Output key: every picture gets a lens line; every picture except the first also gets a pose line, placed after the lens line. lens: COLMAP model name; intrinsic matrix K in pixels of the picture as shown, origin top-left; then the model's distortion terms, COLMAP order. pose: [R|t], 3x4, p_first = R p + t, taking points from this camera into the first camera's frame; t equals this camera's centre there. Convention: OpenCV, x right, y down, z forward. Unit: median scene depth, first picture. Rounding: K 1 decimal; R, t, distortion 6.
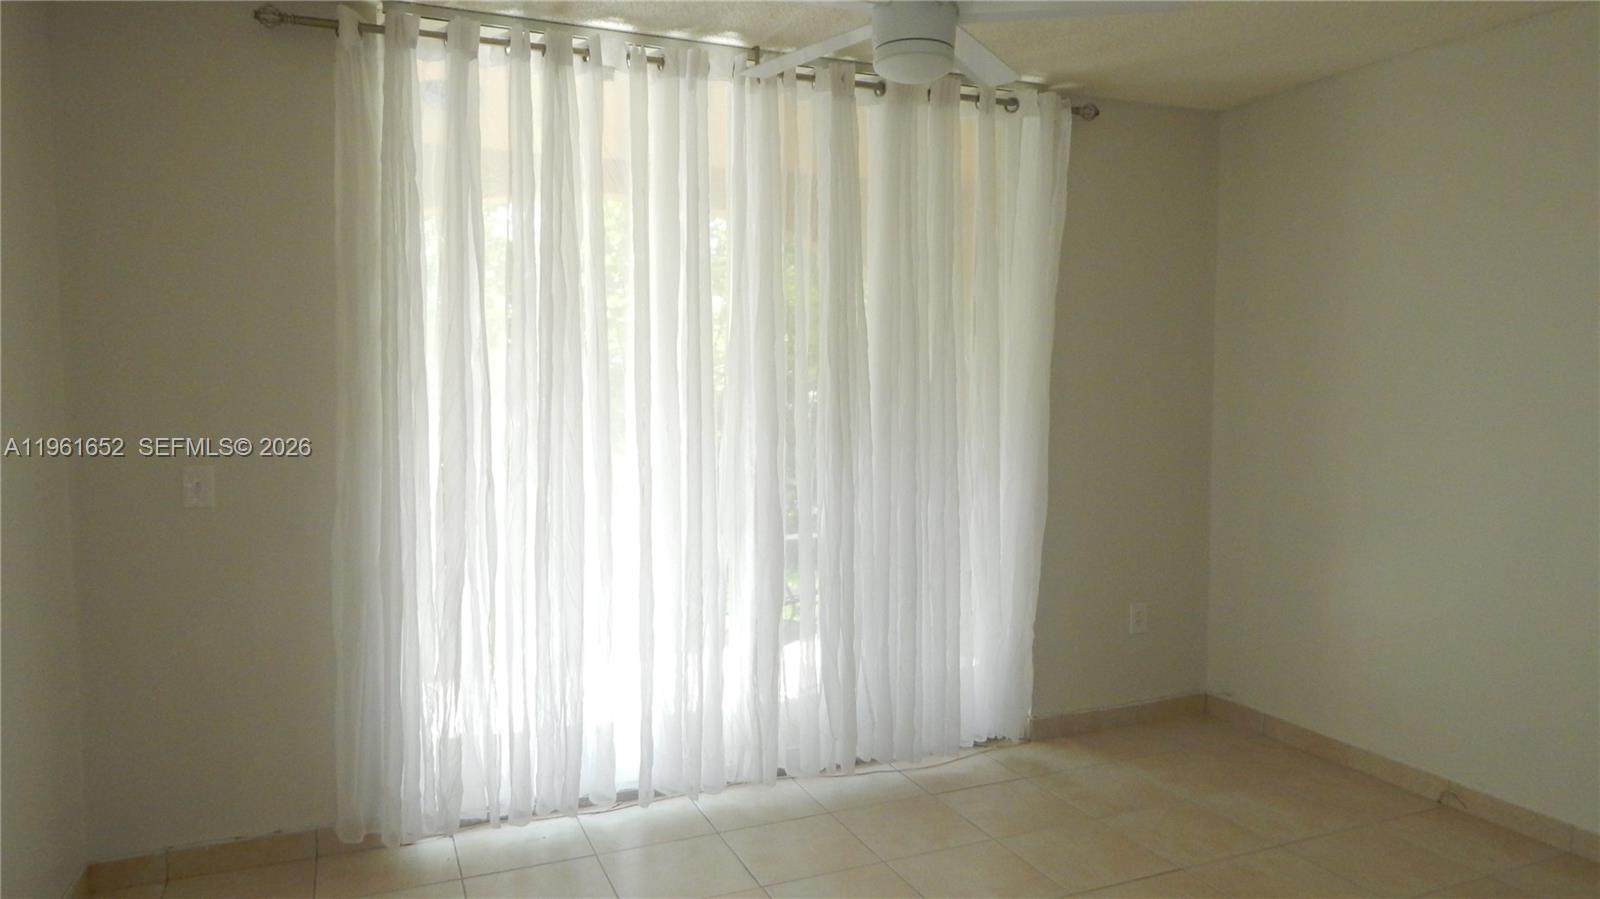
lens RADIAL K [[1073.8, 0, 804.4], [0, 1073.8, 439.8], [0, 0, 1]] dist [0.019553, -0.006564]
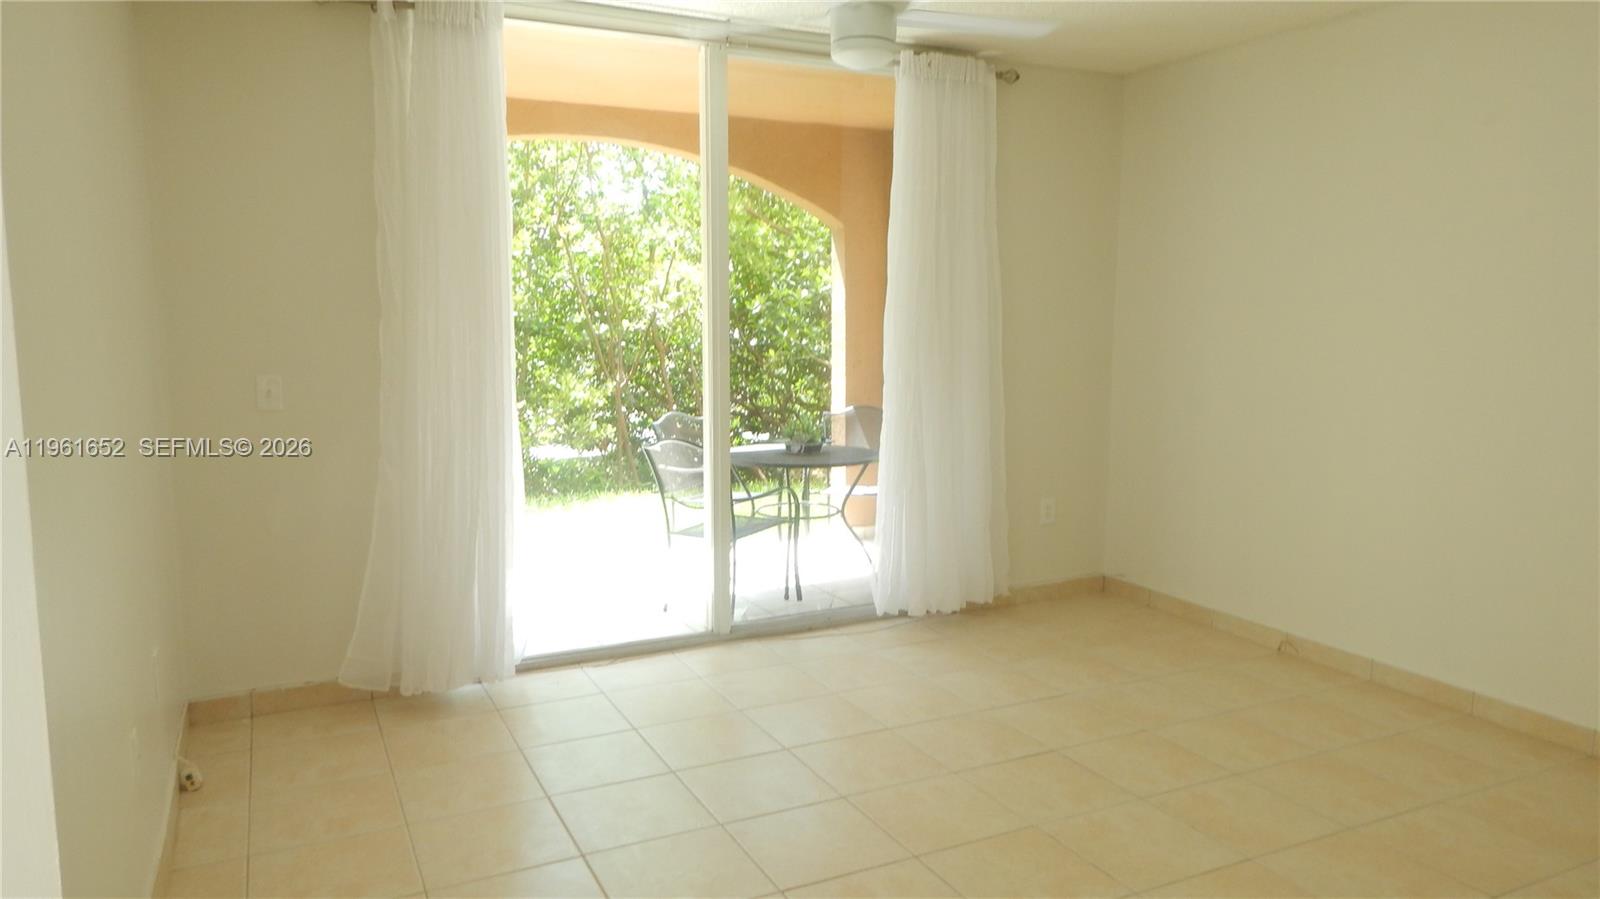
lens RADIAL K [[1073.8, 0, 804.4], [0, 1073.8, 439.8], [0, 0, 1]] dist [0.019553, -0.006564]
pose [[0.998481, -0.003316, 0.054989, -0.026120], [-0.000279, 0.997870, 0.065234, 0.012864], [-0.055088, -0.065150, 0.996354, -0.192061]]
